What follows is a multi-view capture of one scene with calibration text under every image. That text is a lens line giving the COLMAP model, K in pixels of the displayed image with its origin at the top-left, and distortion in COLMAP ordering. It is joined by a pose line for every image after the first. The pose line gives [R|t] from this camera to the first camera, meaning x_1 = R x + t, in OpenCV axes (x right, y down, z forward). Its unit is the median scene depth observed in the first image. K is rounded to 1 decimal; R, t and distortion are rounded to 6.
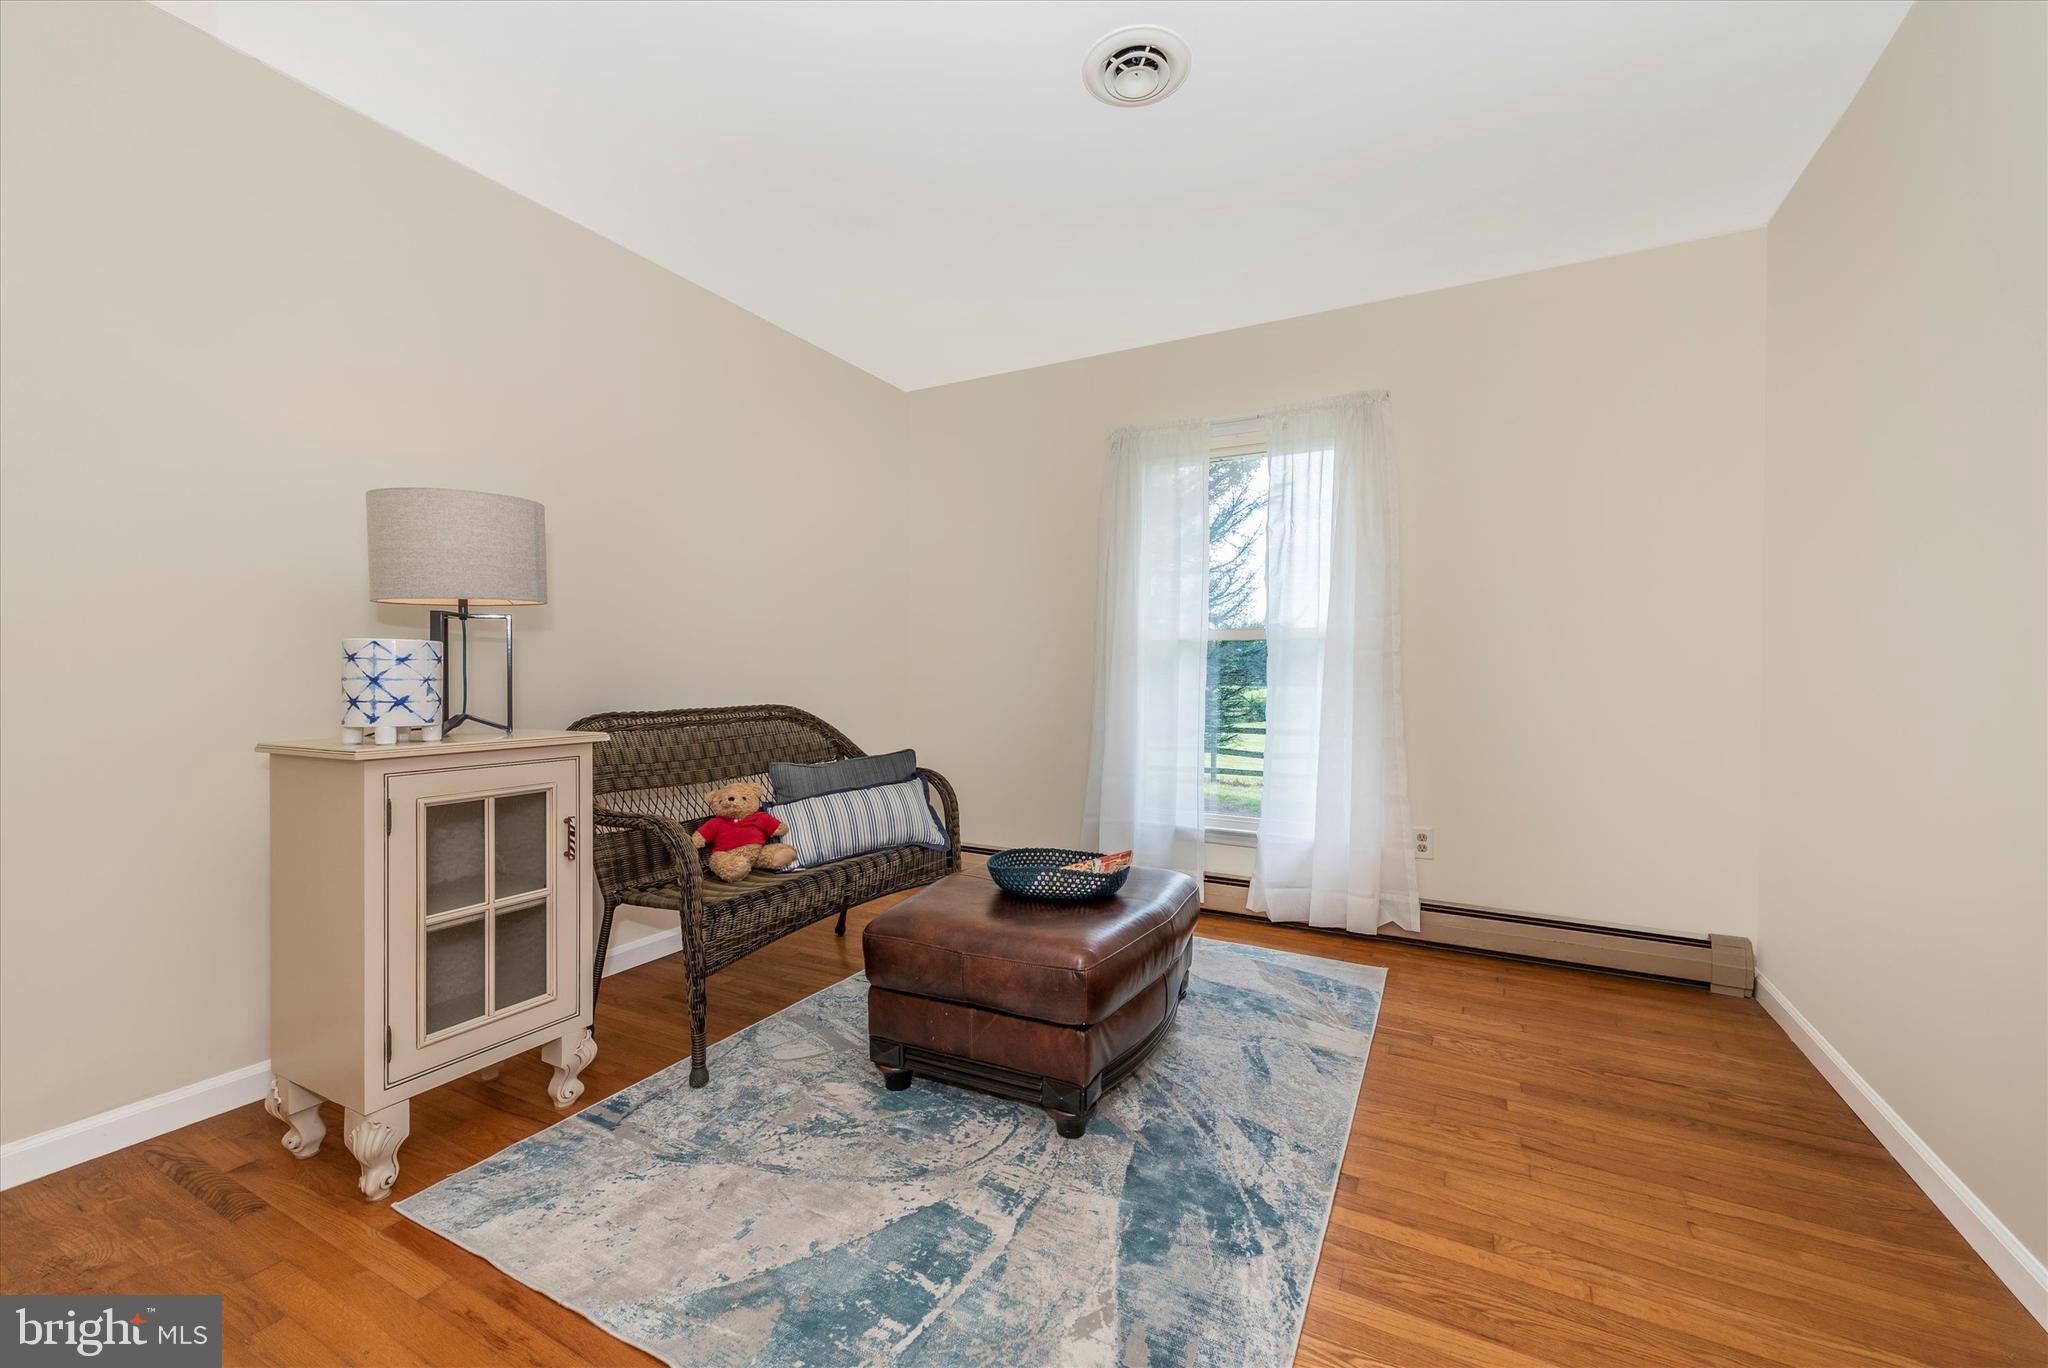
lens RADIAL K [[819.0, 0, 1037.9], [0, 819.0, 687.8], [0, 0, 1]] dist [0.016512, -0.000395]
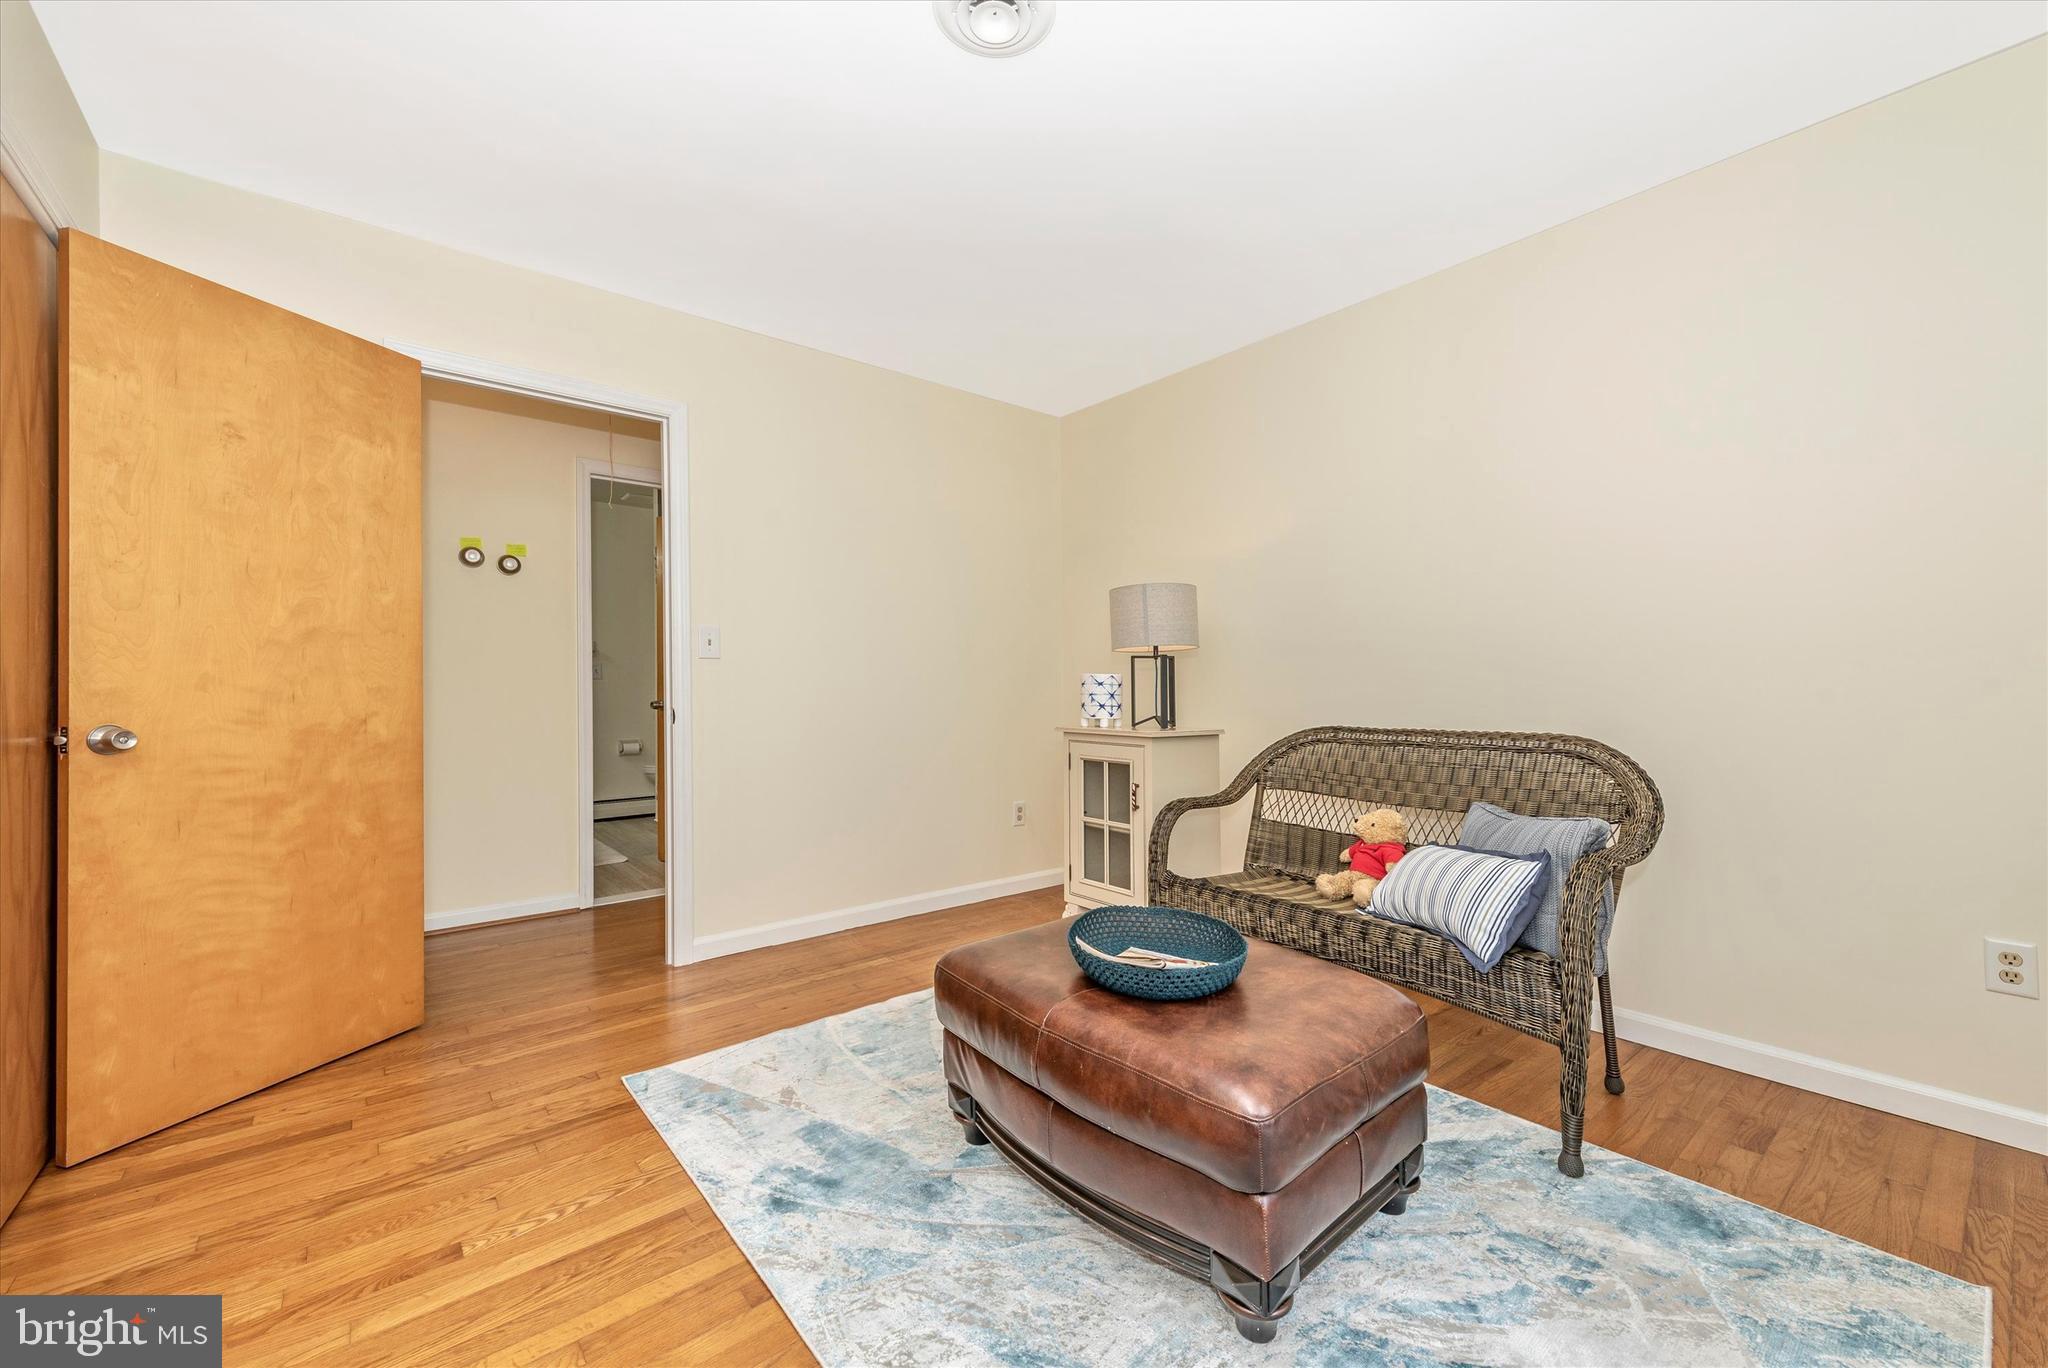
lens RADIAL K [[819.0, 0, 1037.9], [0, 819.0, 687.8], [0, 0, 1]] dist [0.016512, -0.000395]
pose [[-0.379911, 0.000156, -0.925023, 1.051943], [-0.015825, 0.999853, 0.006668, -0.036944], [0.924888, 0.017172, -0.379852, 1.578324]]
